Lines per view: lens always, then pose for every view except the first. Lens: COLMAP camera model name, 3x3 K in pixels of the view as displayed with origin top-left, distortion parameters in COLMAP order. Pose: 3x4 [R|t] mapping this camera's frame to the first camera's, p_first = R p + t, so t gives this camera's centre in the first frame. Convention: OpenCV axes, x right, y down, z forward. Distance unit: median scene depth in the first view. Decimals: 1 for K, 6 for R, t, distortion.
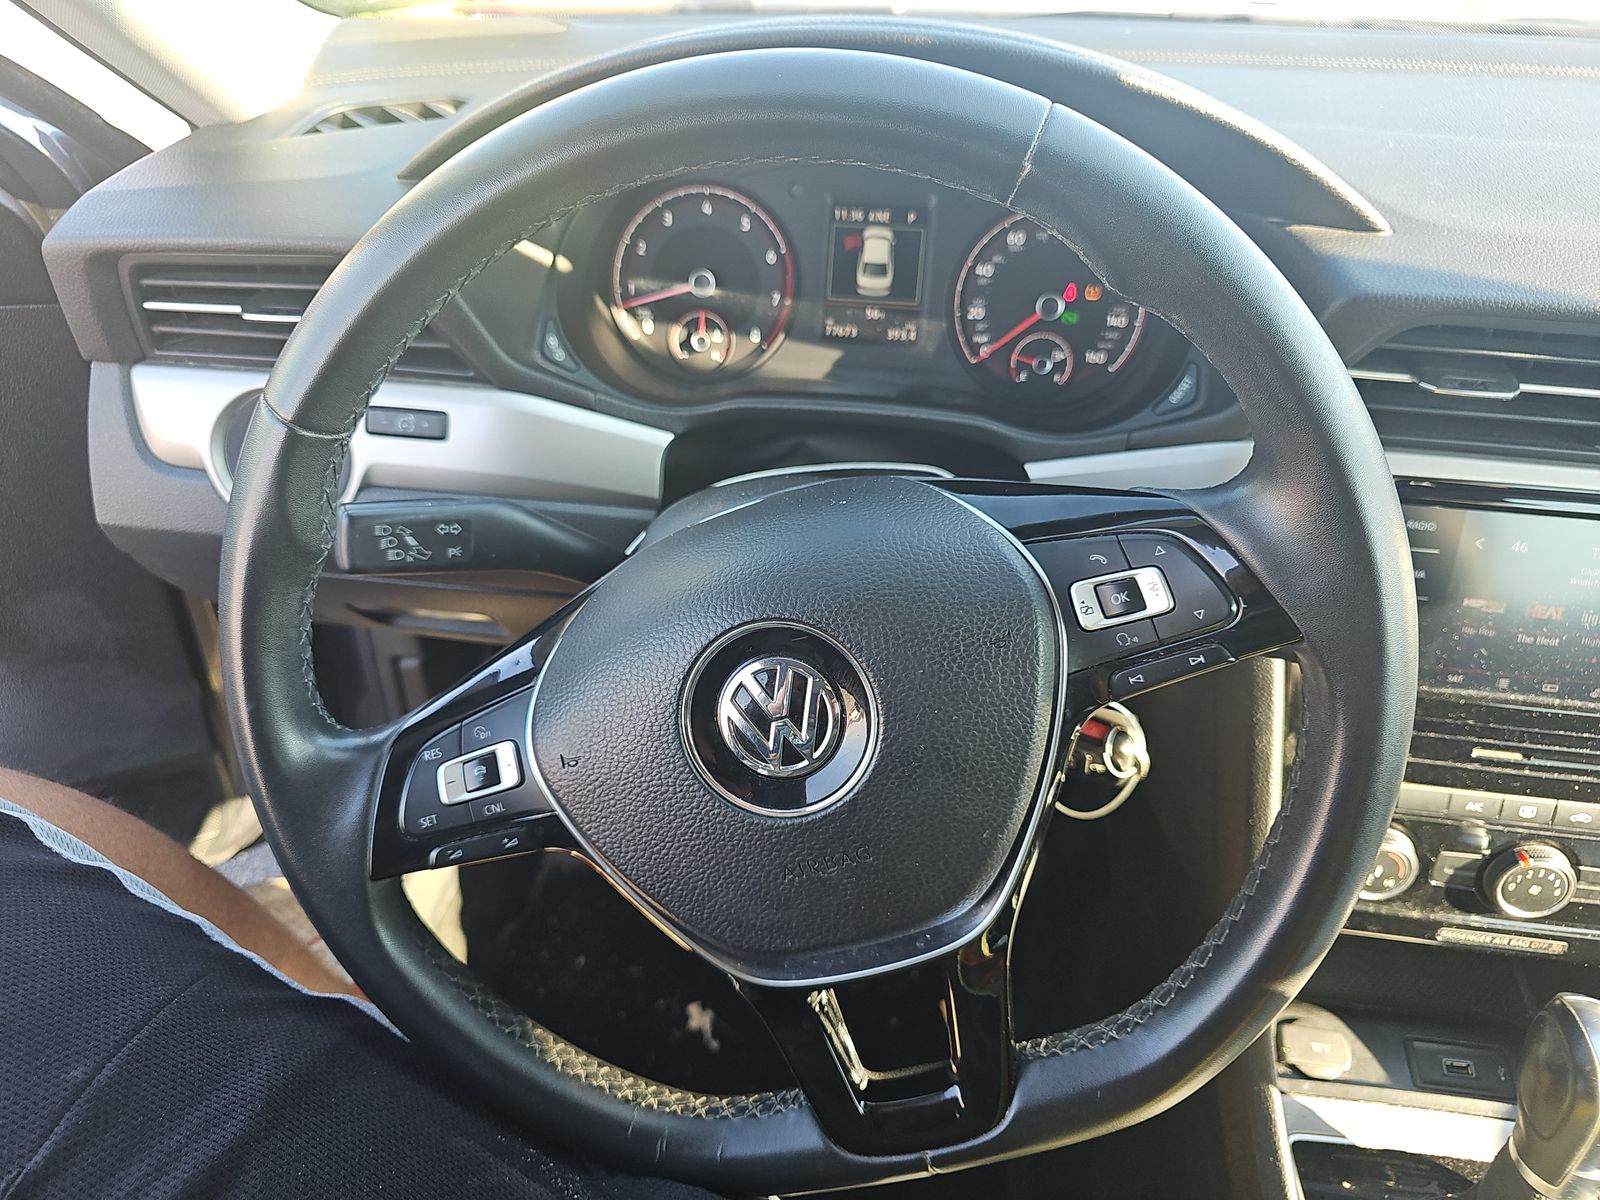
lens RADIAL K [[1055.2, 0, 773.2], [0, 1055.2, 601.0], [0, 0, 1]] dist [0.030562, -0.044272]
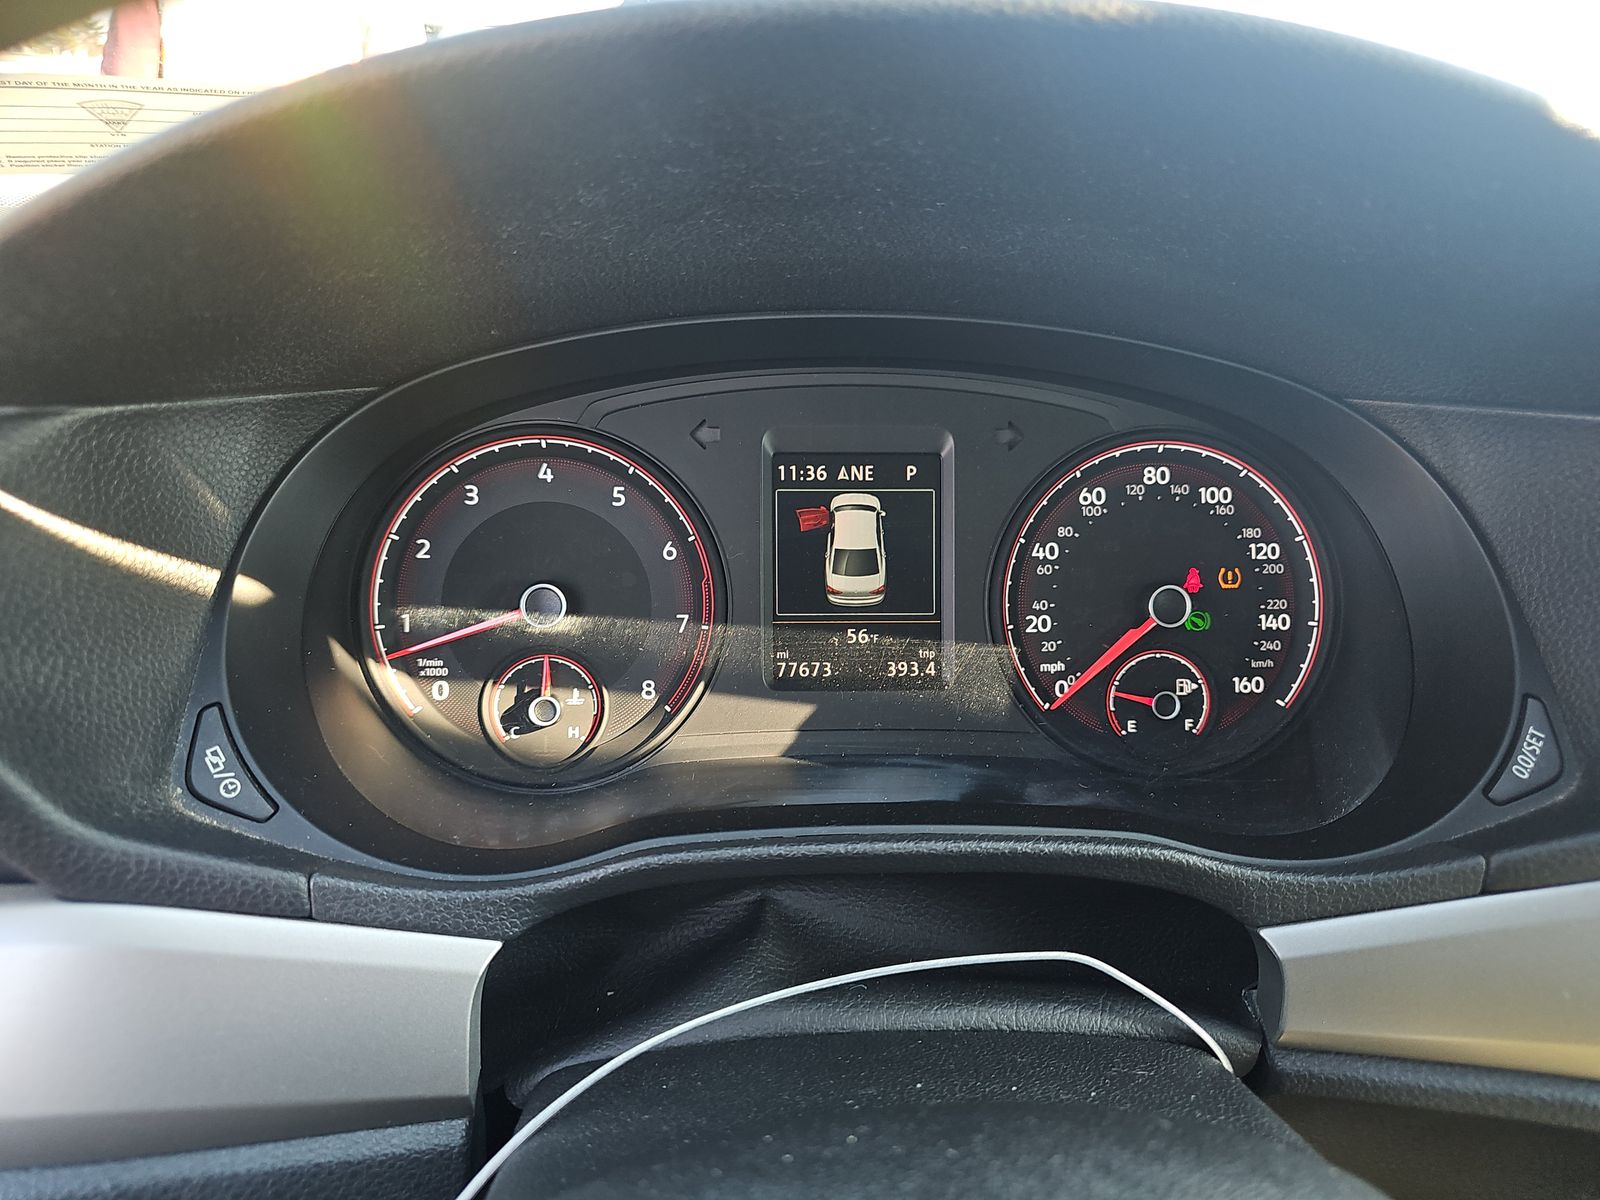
lens RADIAL K [[1055.2, 0, 773.2], [0, 1055.2, 601.0], [0, 0, 1]] dist [0.030562, -0.044272]
pose [[0.981722, -0.065799, 0.178586, -0.048772], [0.110460, 0.961113, -0.253100, -0.156469], [-0.154988, 0.268201, 0.950814, 0.480020]]
